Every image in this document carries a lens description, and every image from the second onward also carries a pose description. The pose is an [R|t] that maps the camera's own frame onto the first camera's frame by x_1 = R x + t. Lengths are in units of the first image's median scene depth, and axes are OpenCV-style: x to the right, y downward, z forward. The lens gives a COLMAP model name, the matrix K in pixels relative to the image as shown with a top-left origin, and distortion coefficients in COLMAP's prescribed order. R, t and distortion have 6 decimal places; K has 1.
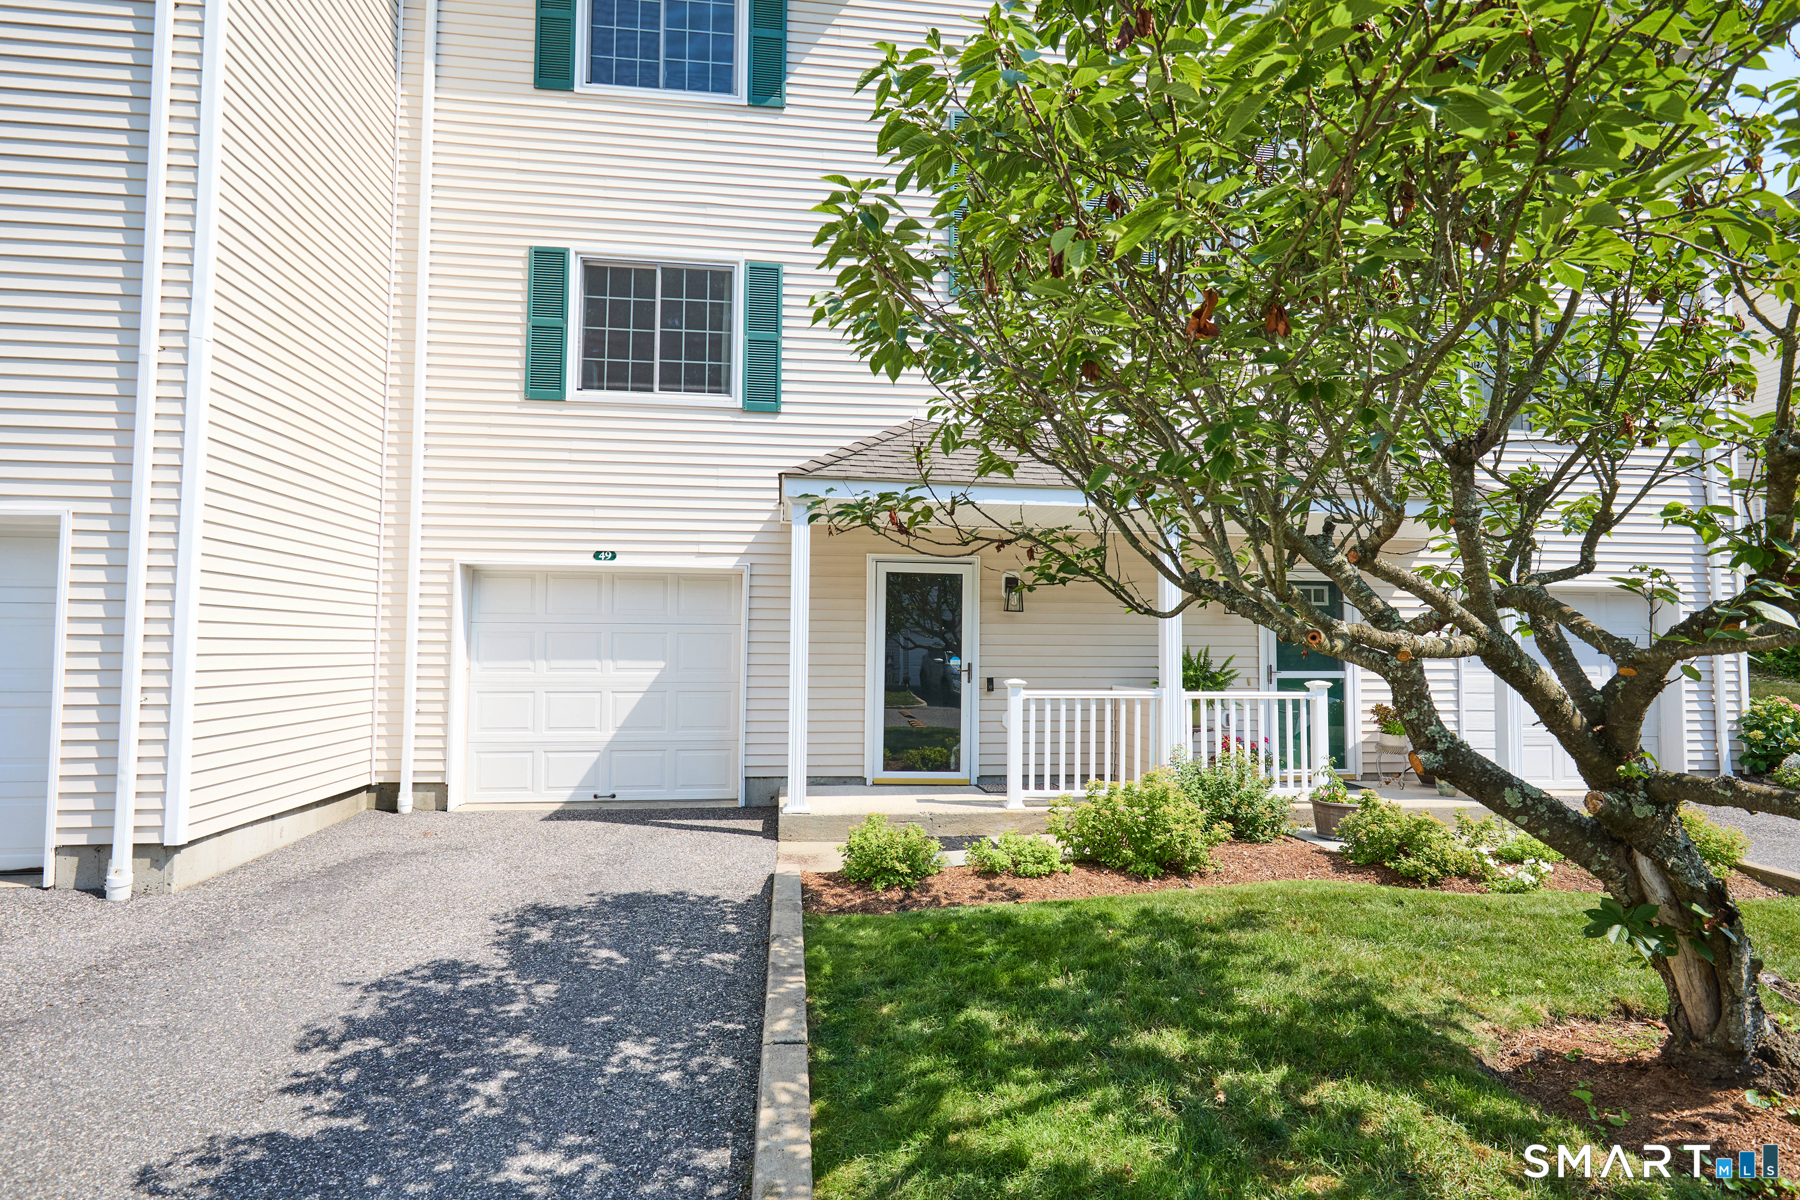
lens RADIAL K [[901.0, 0, 891.7], [0, 901.0, 606.5], [0, 0, 1]] dist [-0.003223, -0.000950]
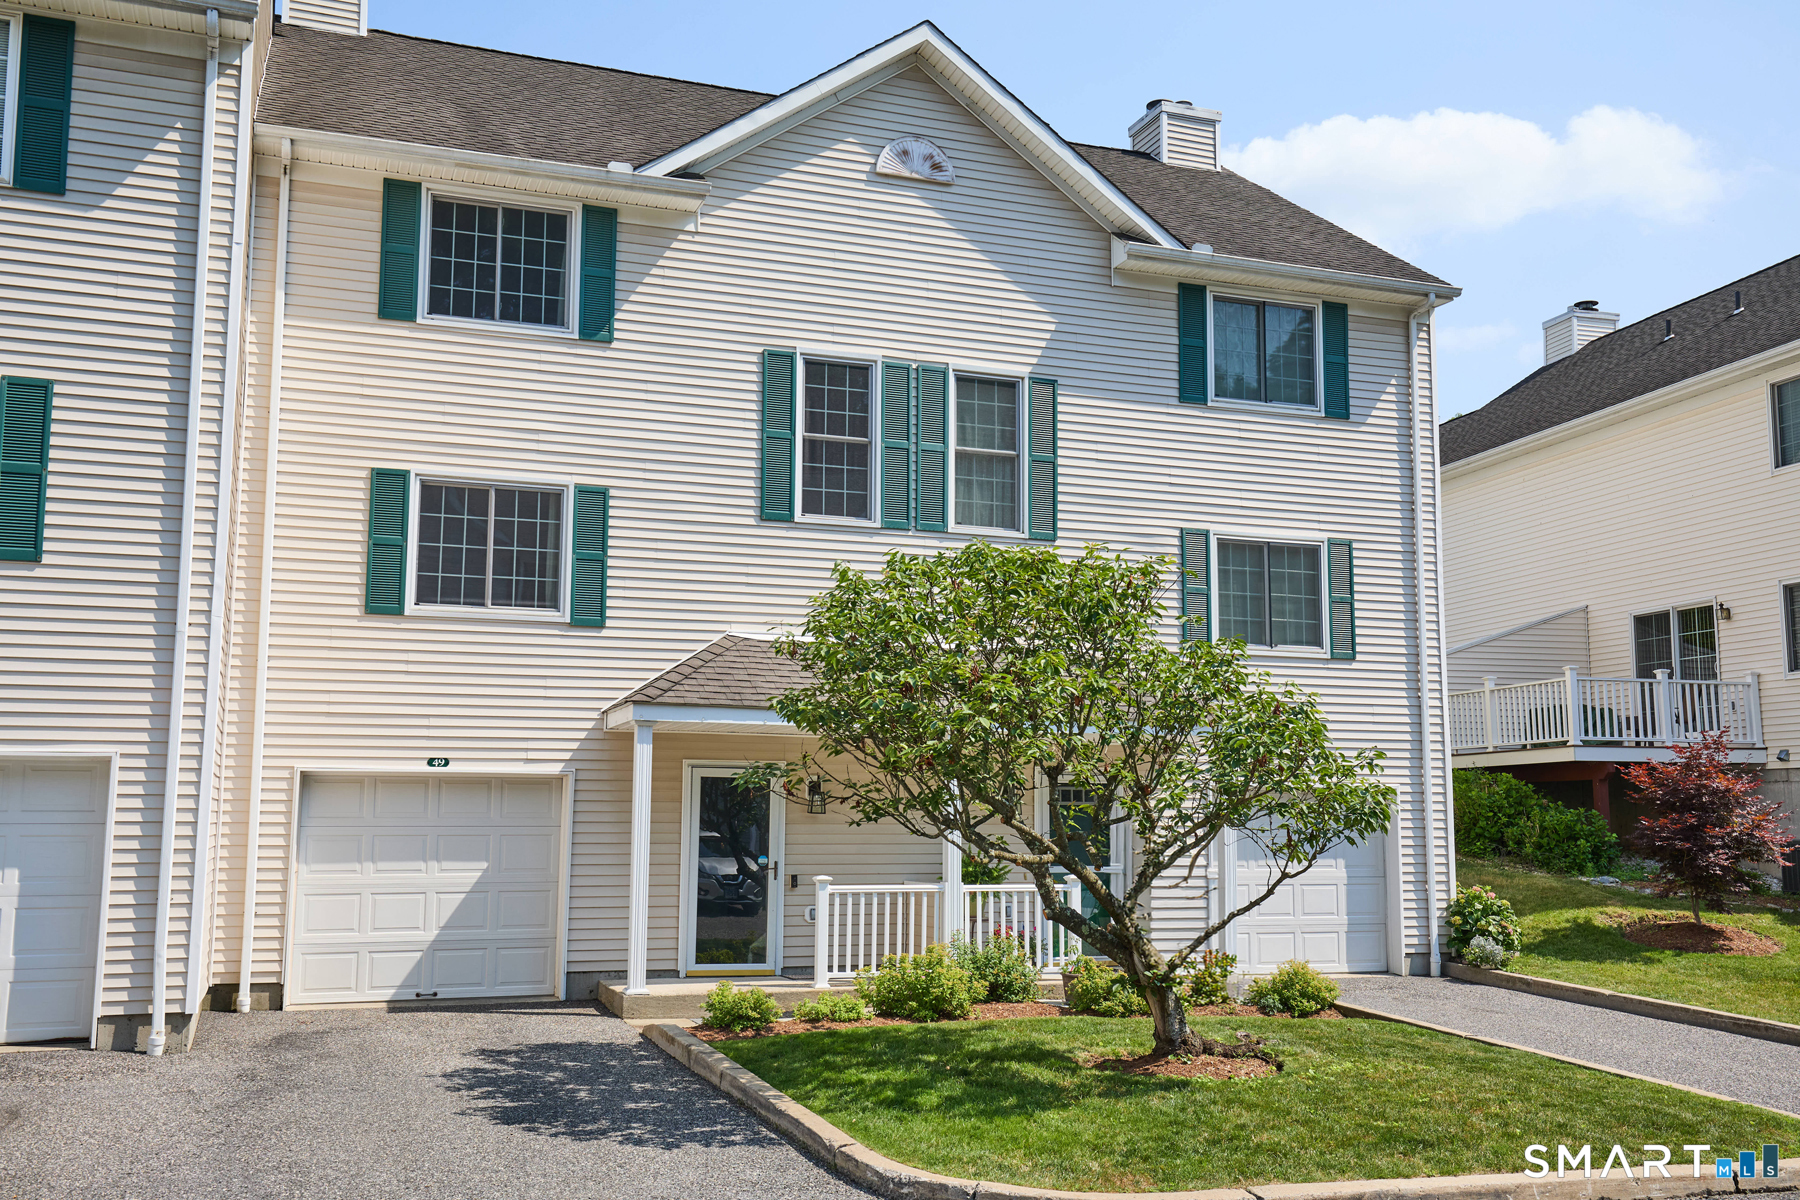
lens RADIAL K [[1766.8, 0, 902.1], [0, 1766.8, 596.1], [0, 0, 1]] dist [0.025549, 0.000000]
pose [[0.972599, 0.026652, 0.230958, -0.272013], [-0.008483, 0.996814, -0.079308, -0.090159], [-0.232336, 0.075175, 0.969726, -1.147154]]
